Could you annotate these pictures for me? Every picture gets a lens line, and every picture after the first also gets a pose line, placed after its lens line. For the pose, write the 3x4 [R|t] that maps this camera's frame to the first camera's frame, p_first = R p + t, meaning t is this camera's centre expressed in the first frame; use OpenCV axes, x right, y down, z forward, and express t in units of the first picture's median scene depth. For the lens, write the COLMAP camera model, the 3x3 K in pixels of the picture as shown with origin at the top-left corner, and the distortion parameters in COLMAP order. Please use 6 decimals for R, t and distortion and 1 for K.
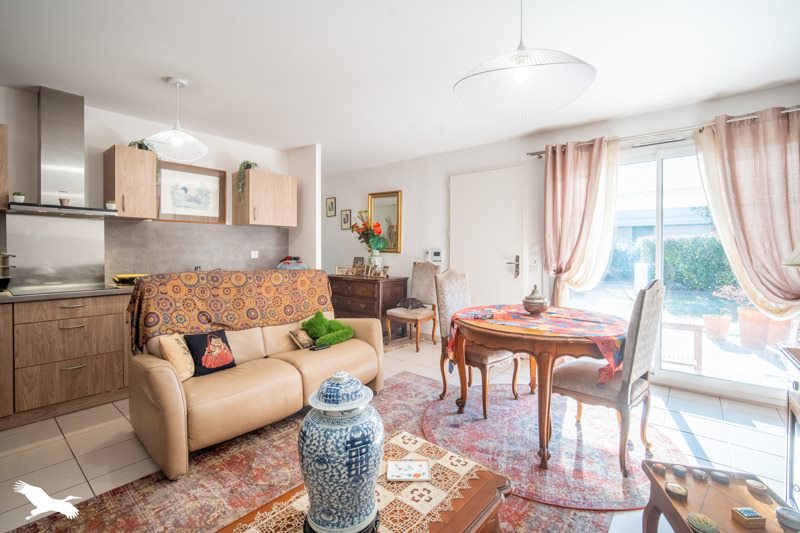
lens RADIAL K [[369.3, 0, 402.5], [0, 369.3, 243.9], [0, 0, 1]] dist [-0.000263, 0.000041]
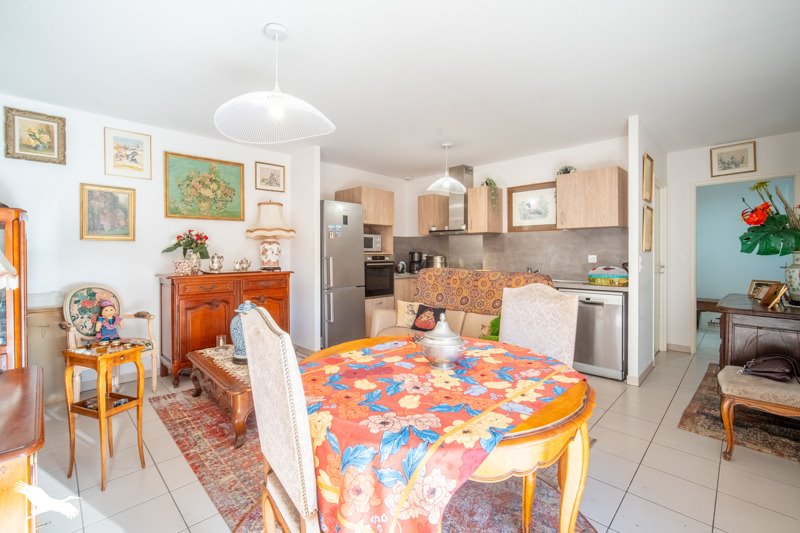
lens RADIAL K [[346.5, 0, 398.2], [0, 346.5, 263.5], [0, 0, 1]] dist [0.000168, 0.000244]
pose [[-0.068619, 0.007122, -0.997617, 0.618373], [-0.004634, 0.999961, 0.007457, 0.042909], [0.997632, 0.005134, -0.068584, 0.661289]]
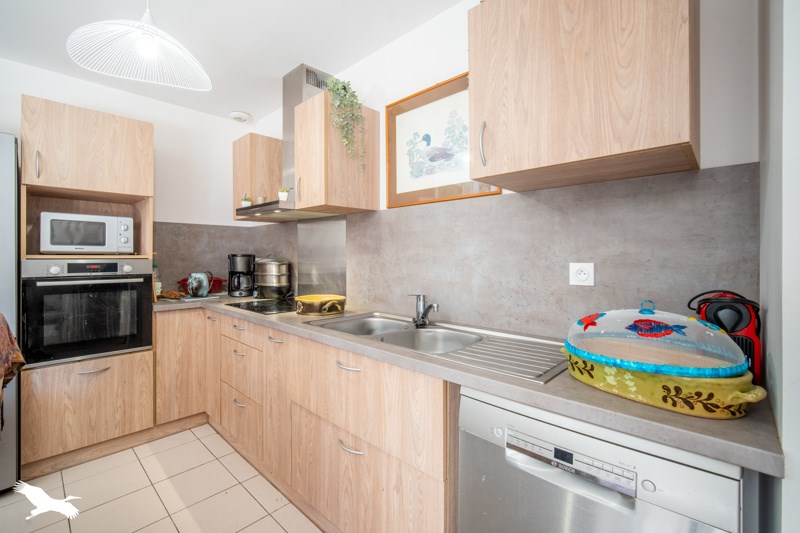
lens RADIAL K [[346.5, 0, 398.2], [0, 346.5, 263.5], [0, 0, 1]] dist [0.000168, 0.000244]
pose [[-0.037545, -0.000823, -0.999295, -0.117334], [-0.004429, 0.999990, -0.000657, 0.024246], [0.999285, 0.004401, -0.037549, 1.006805]]
